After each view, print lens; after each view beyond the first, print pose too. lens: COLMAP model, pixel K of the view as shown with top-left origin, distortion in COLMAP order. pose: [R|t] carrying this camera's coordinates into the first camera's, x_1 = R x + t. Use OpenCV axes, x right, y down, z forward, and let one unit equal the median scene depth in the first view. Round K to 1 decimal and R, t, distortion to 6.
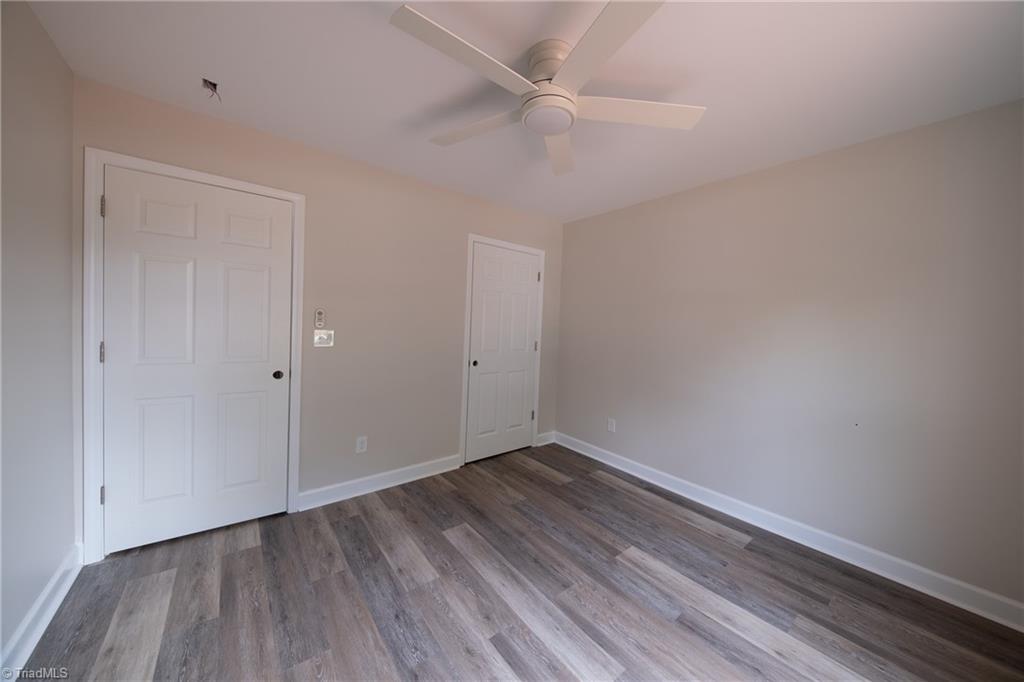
lens RADIAL K [[346.6, 0, 515.5], [0, 346.6, 335.2], [0, 0, 1]] dist [0.026591, -0.013459]
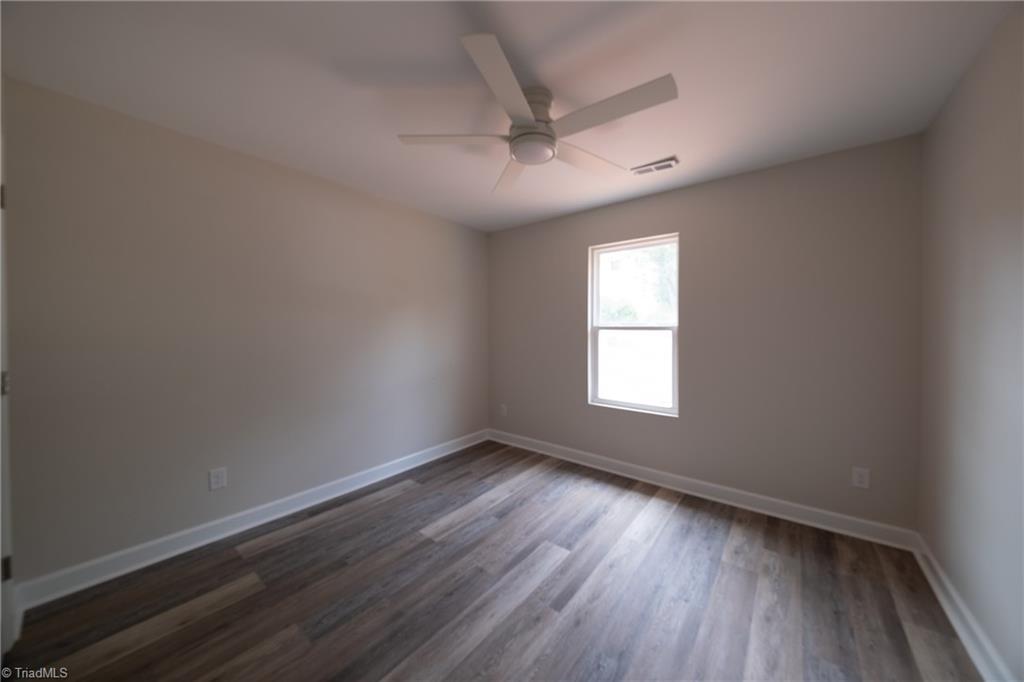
lens RADIAL K [[346.6, 0, 515.5], [0, 346.6, 335.2], [0, 0, 1]] dist [0.026591, -0.013459]
pose [[-0.207025, -0.063054, 0.976302, -0.786529], [0.030855, 0.997004, 0.070934, -0.068271], [-0.977849, 0.044809, -0.204459, 0.965544]]
